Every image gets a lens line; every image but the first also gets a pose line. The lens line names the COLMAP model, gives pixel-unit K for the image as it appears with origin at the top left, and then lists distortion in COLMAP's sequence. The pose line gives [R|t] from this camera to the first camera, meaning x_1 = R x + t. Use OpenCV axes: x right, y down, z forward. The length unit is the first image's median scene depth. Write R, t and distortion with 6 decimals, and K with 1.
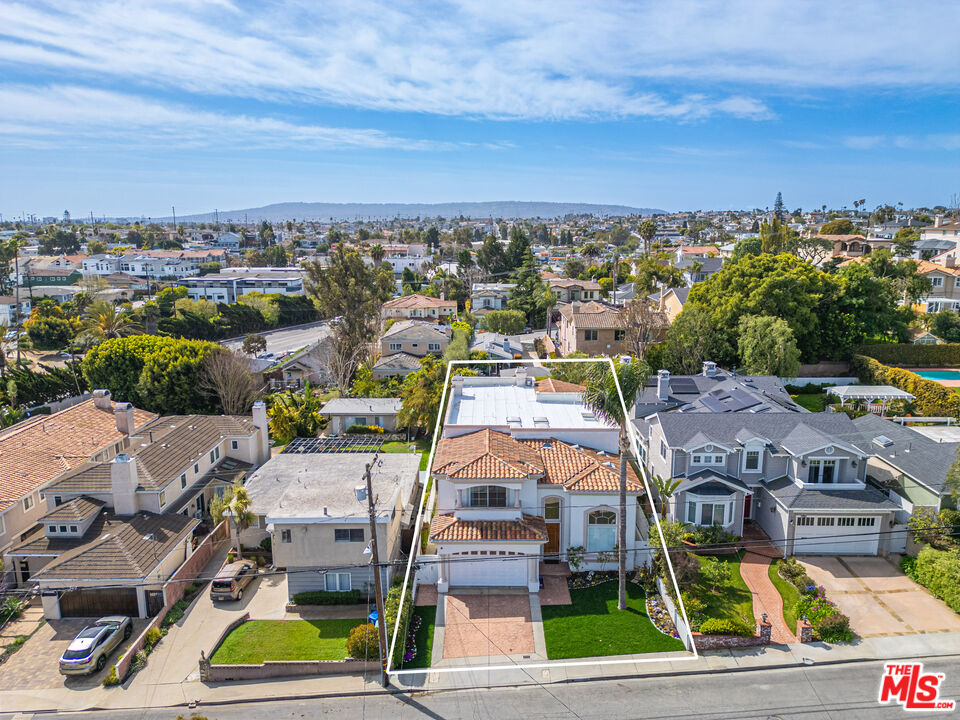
lens RADIAL K [[669.4, 0, 477.8], [0, 669.4, 367.5], [0, 0, 1]] dist [0.057233, -0.061489]
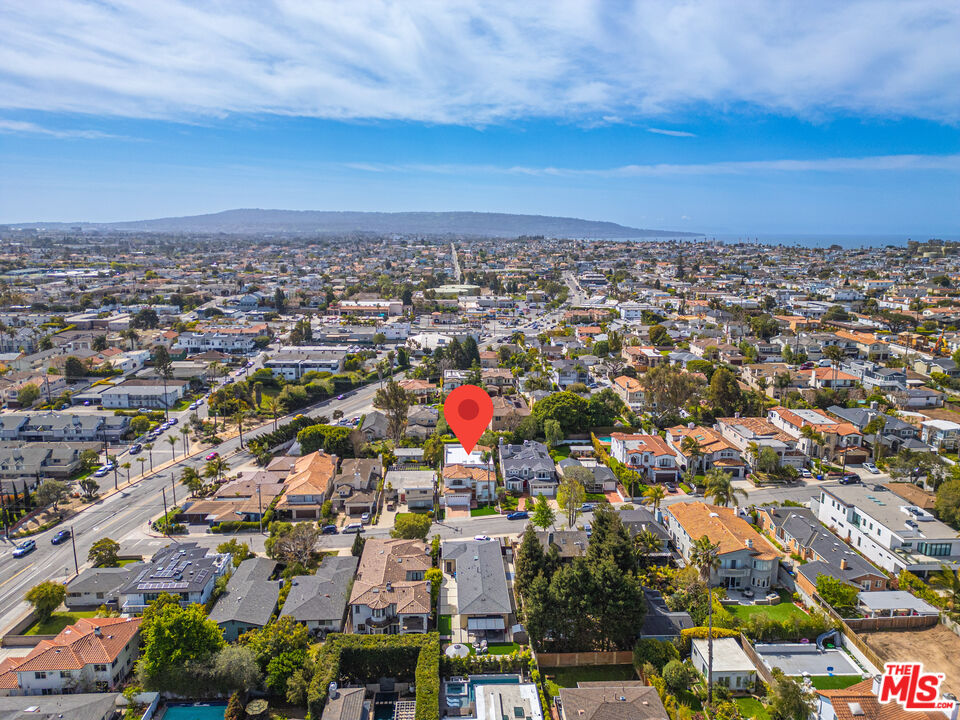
lens RADIAL K [[669.4, 0, 471.7], [0, 669.4, 363.8], [0, 0, 1]] dist [0.057233, -0.061489]
pose [[0.998615, -0.003949, 0.052457, -0.102092], [0.004716, 0.999884, -0.014504, -0.440514], [-0.052394, 0.014732, 0.998518, -2.904853]]
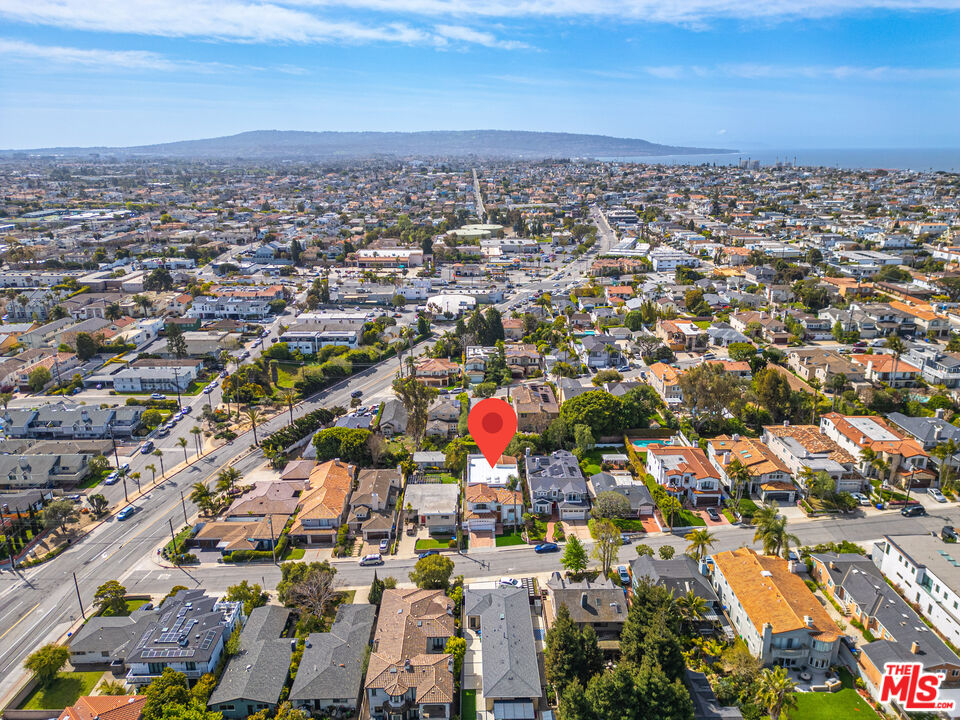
lens RADIAL K [[669.4, 0, 471.8], [0, 669.4, 365.0], [0, 0, 1]] dist [0.057233, -0.061489]
pose [[0.999753, -0.014550, 0.016780, -0.085687], [0.012815, 0.994979, 0.099262, -0.929261], [-0.018141, -0.099023, 0.994920, -2.547144]]
